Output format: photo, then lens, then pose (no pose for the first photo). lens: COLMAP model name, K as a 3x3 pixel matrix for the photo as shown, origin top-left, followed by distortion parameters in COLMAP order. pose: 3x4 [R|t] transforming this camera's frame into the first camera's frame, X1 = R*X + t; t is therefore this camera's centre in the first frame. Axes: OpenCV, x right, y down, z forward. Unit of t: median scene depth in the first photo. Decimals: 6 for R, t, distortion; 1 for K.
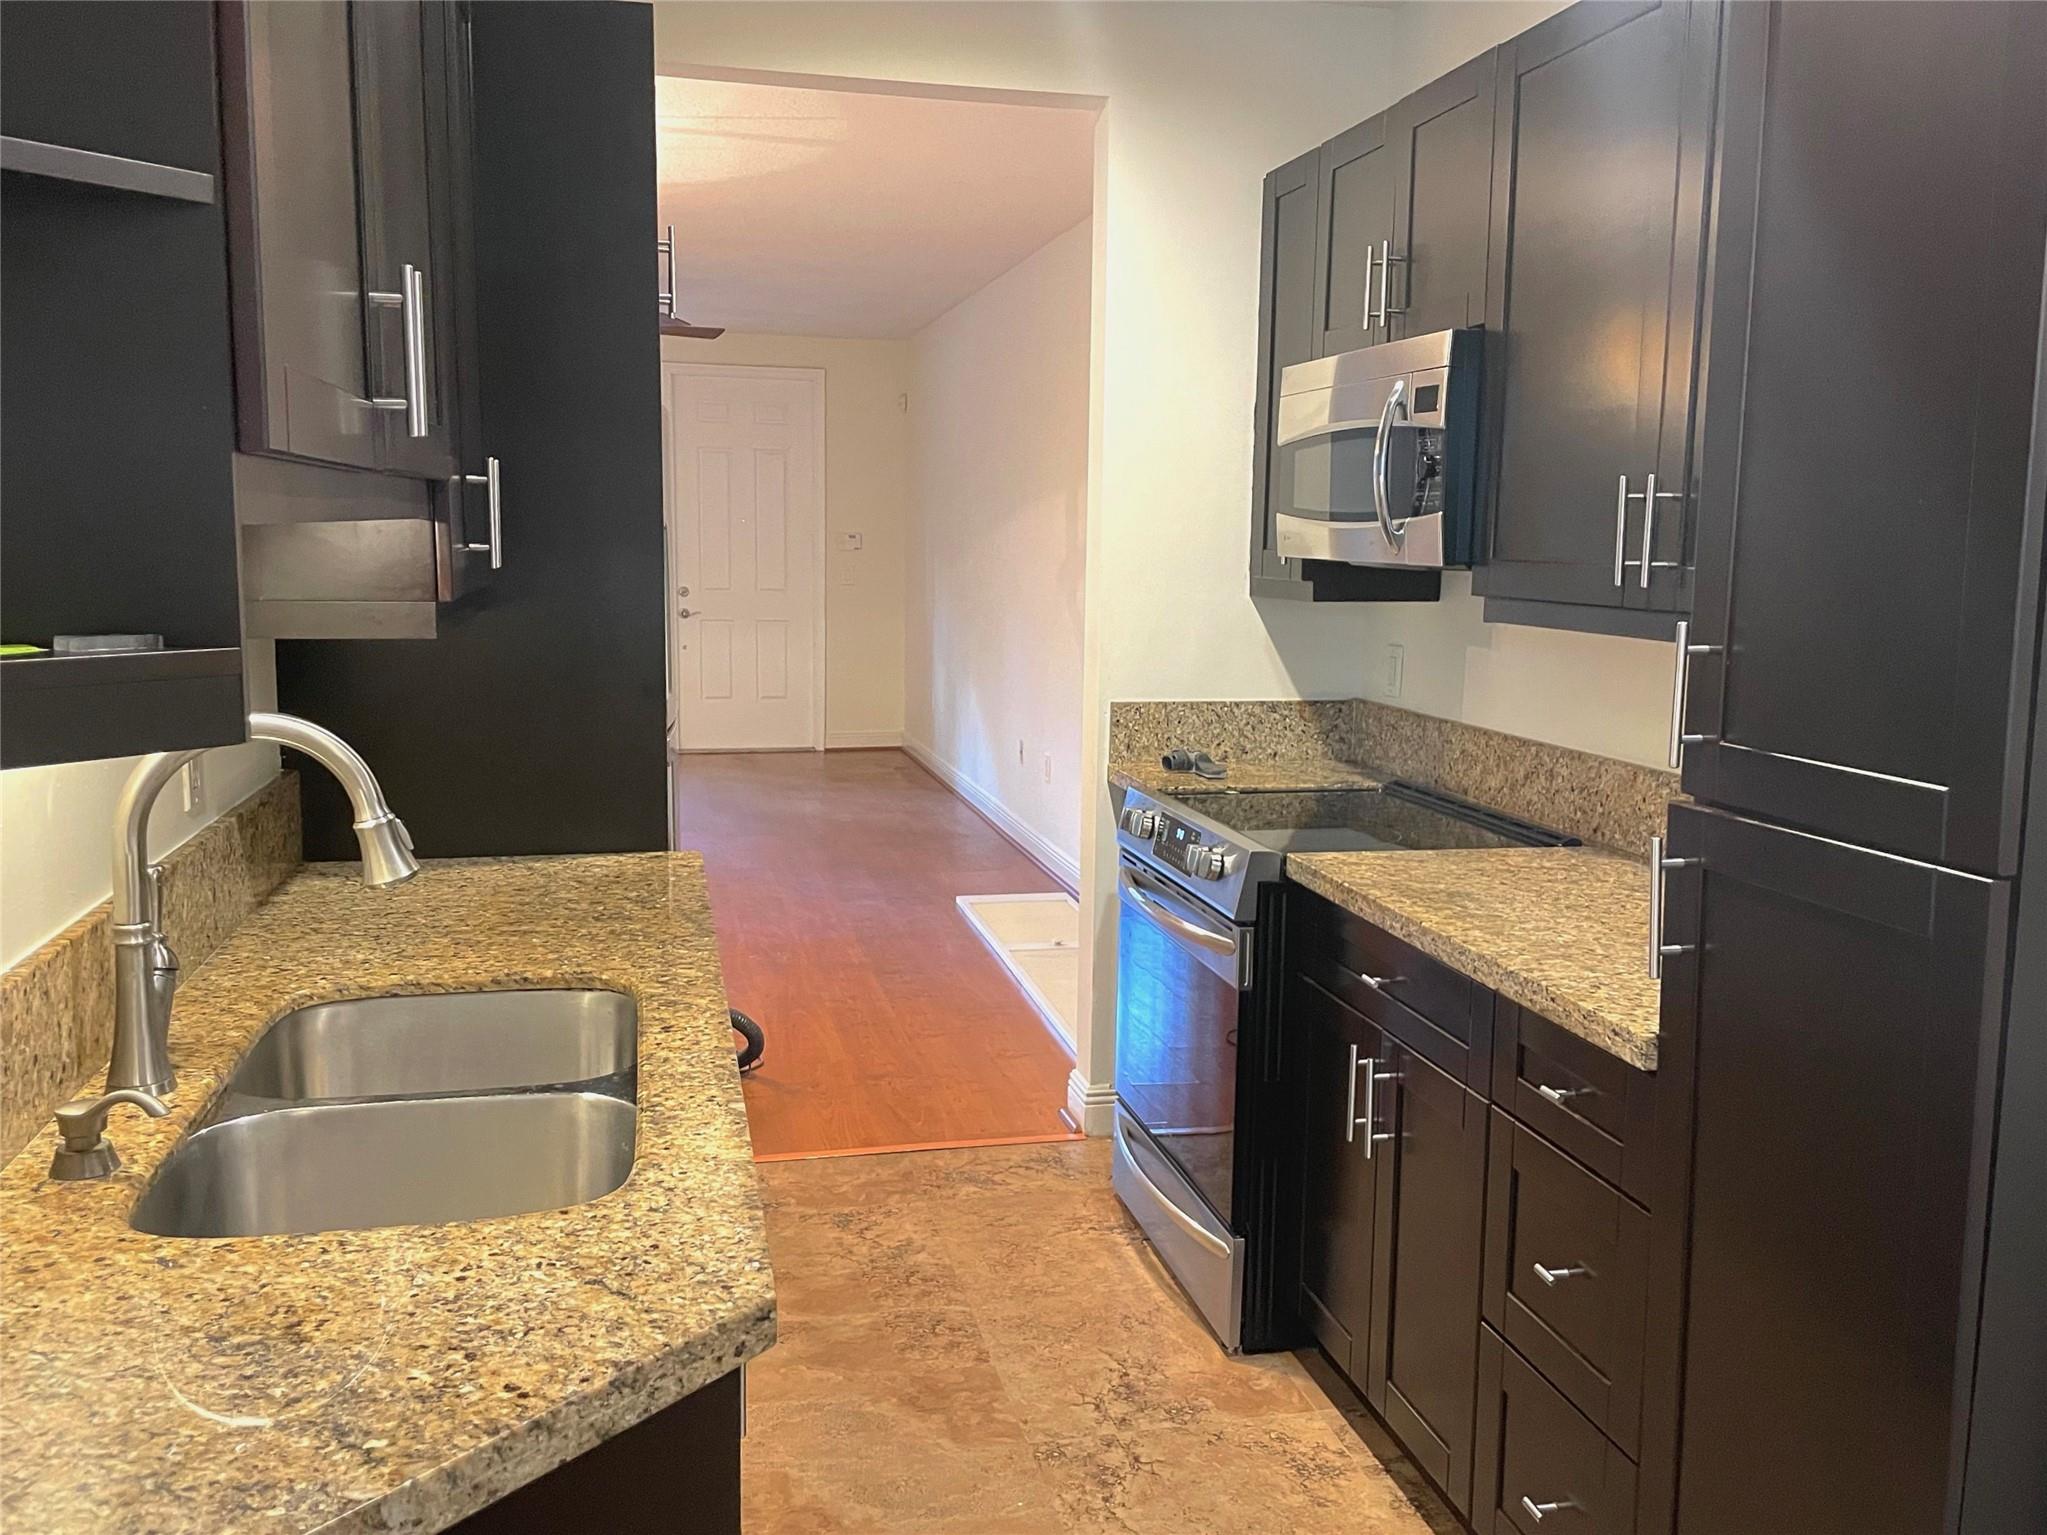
lens RADIAL K [[1652.7, 0, 1023.5], [0, 1652.7, 767.5], [0, 0, 1]] dist [0.041923, 0.000330]
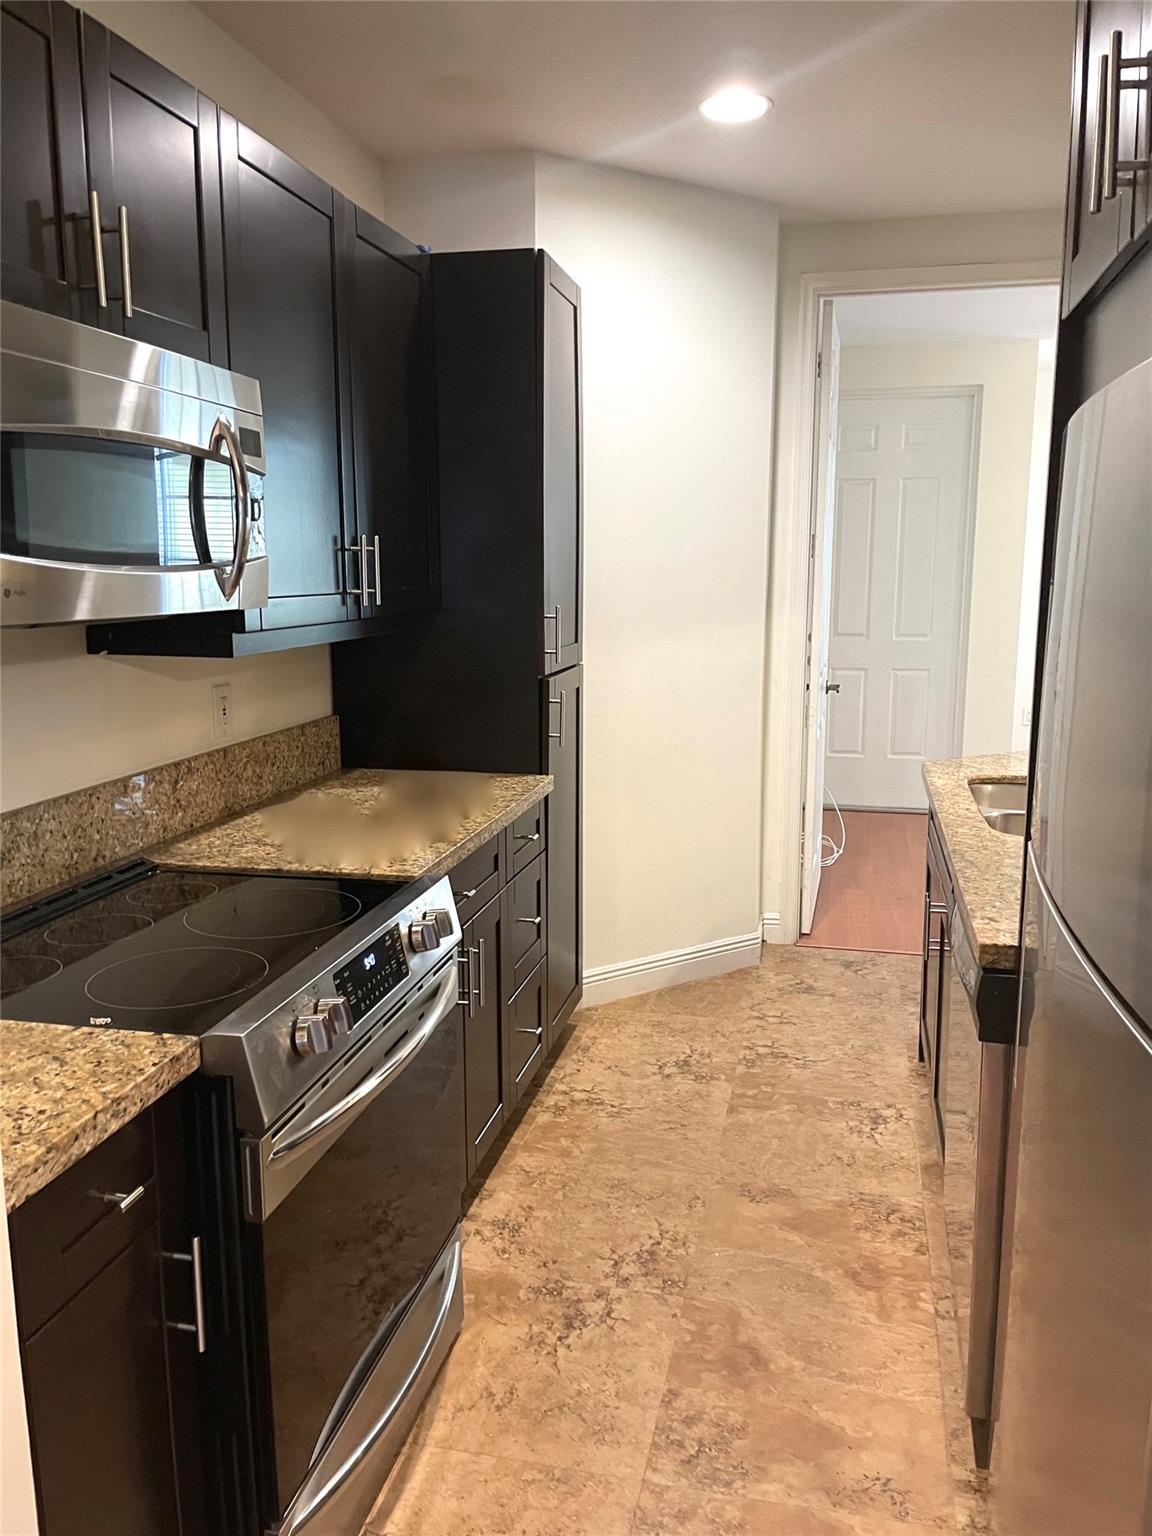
lens RADIAL K [[1240.1, 0, 576.0], [0, 1240.1, 768.0], [0, 0, 1]] dist [0.041923, 0.000330]
pose [[-0.904059, -0.089046, 0.418028, -0.265677], [0.044989, 0.952797, 0.300256, -0.251492], [-0.425033, 0.290256, -0.857379, 1.610397]]
